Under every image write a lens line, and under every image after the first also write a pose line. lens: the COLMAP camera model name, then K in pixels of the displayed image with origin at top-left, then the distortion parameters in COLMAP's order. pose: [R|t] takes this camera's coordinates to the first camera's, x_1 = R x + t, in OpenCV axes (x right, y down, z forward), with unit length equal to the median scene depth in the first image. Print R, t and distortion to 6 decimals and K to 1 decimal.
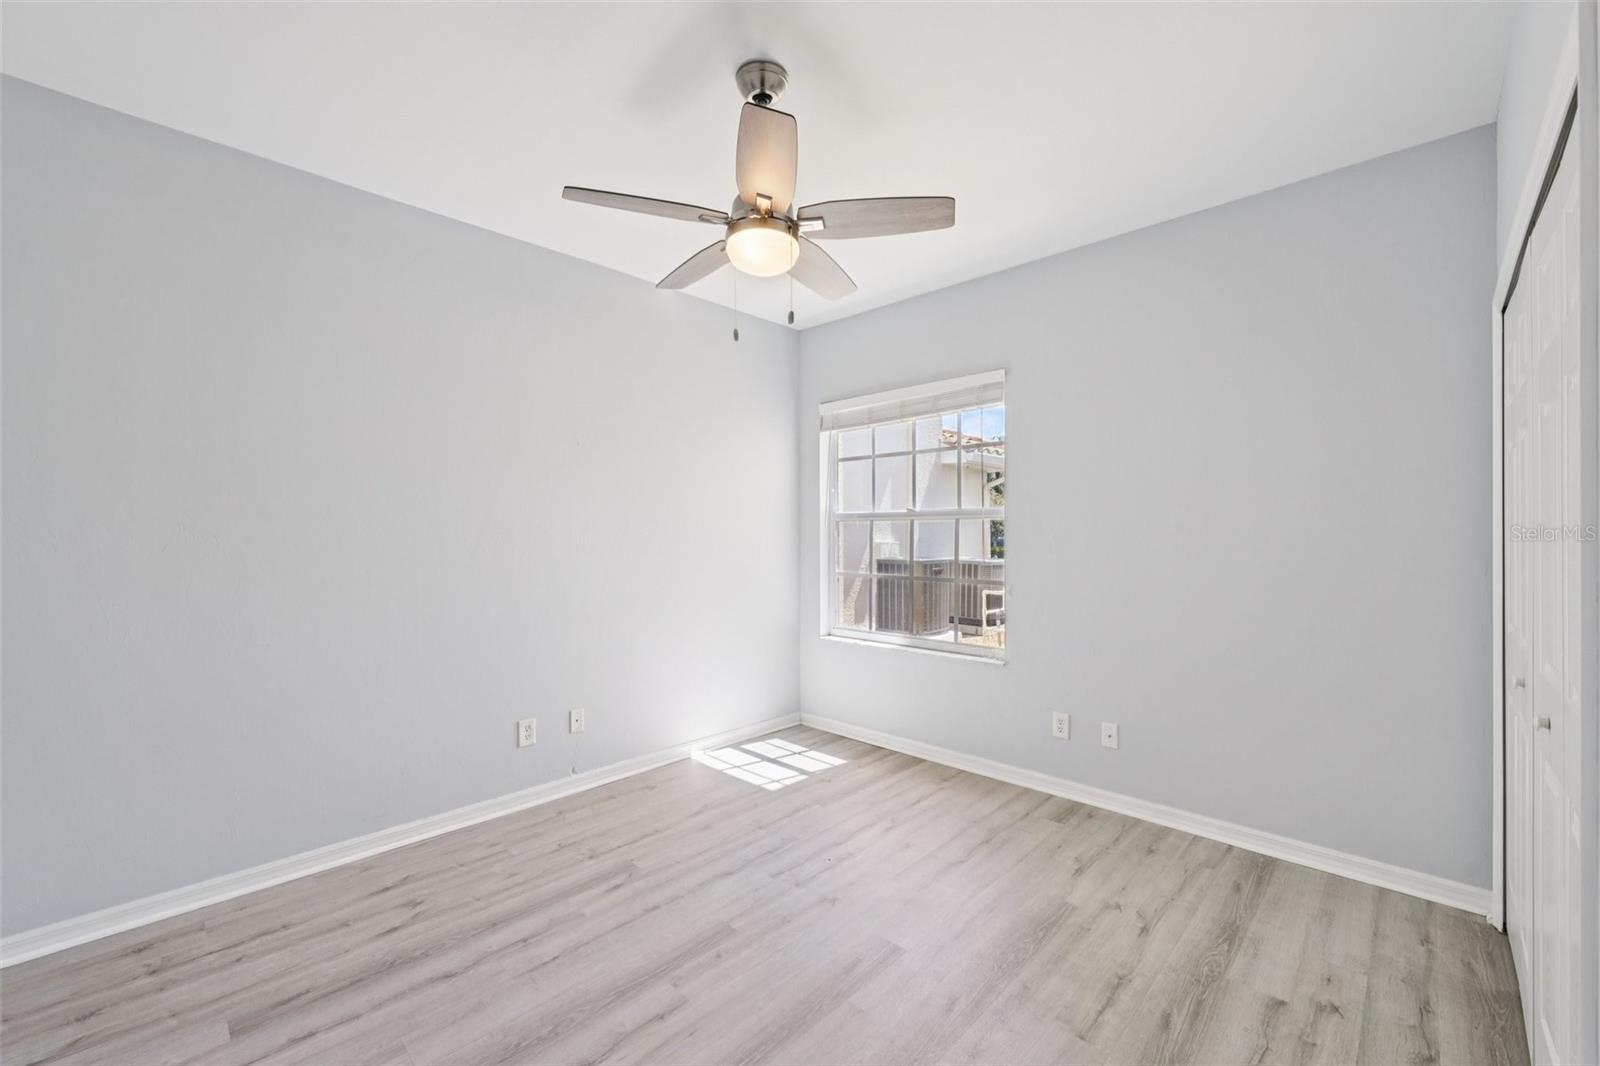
lens RADIAL K [[659.6, 0, 800.0], [0, 659.6, 533.0], [0, 0, 1]] dist [0.000241, -0.000130]
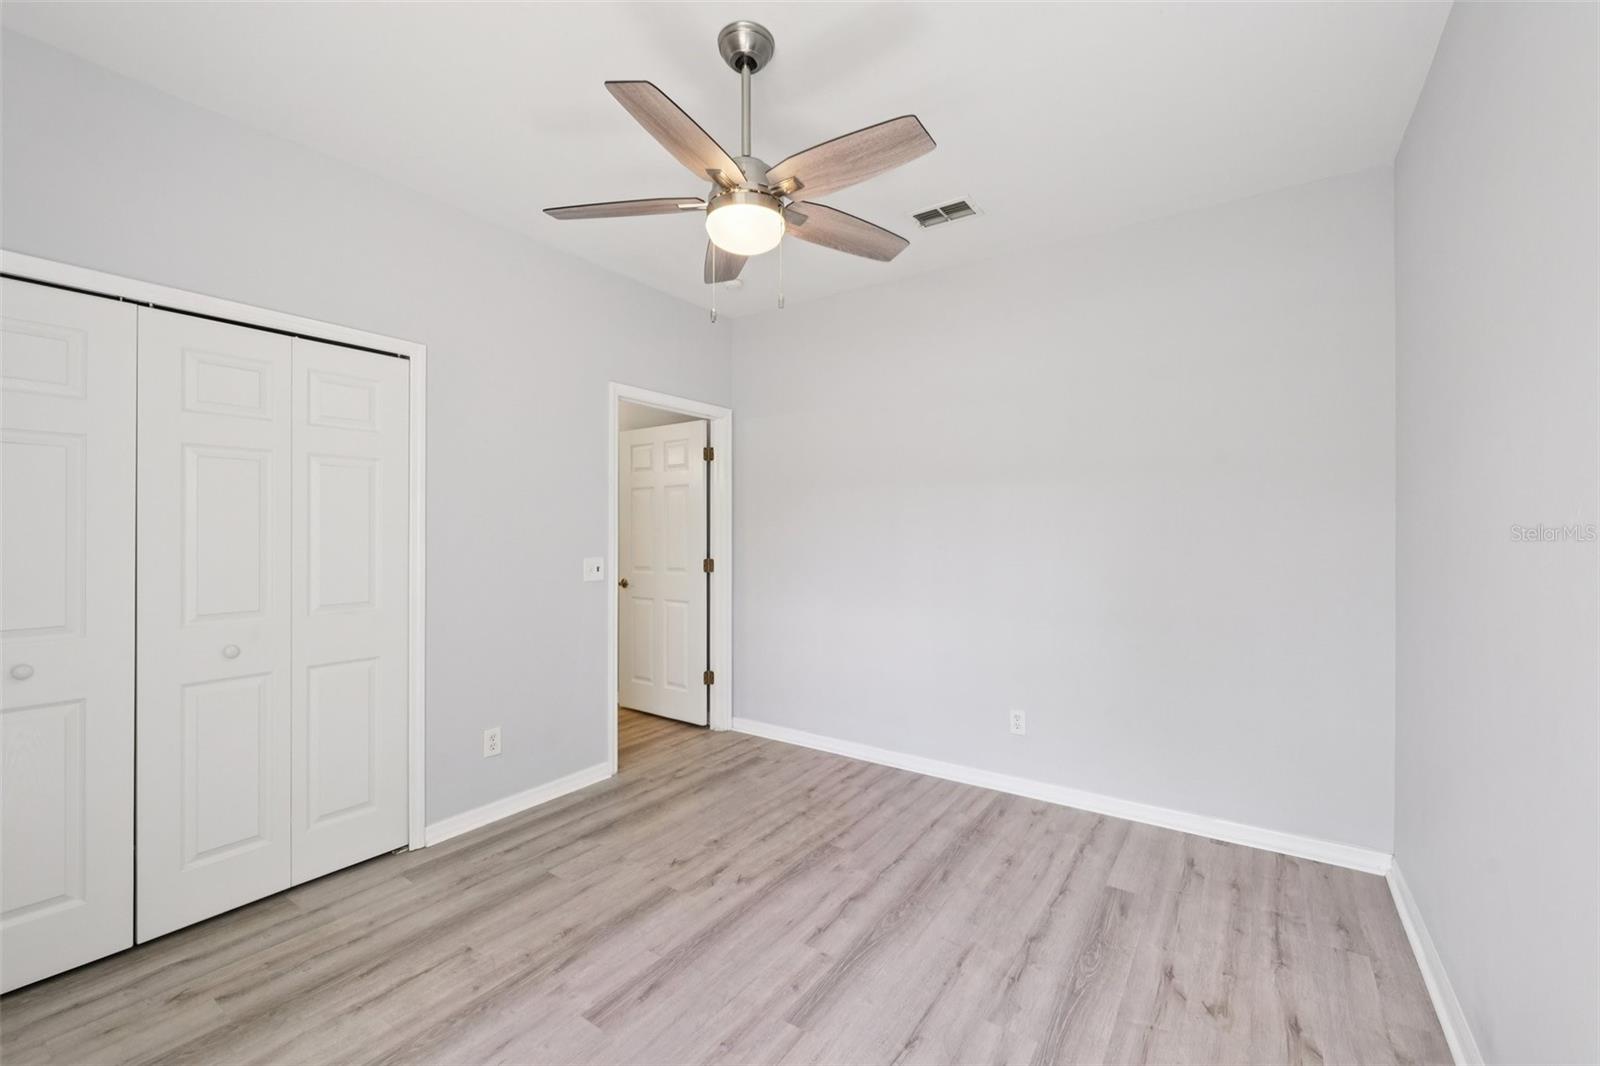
lens RADIAL K [[659.6, 0, 800.0], [0, 659.6, 533.0], [0, 0, 1]] dist [0.000241, -0.000130]
pose [[-0.986551, 0.001884, -0.163443, 0.020943], [0.001900, 0.999998, 0.000061, 0.004065], [0.163443, -0.000250, -0.986553, 1.957216]]
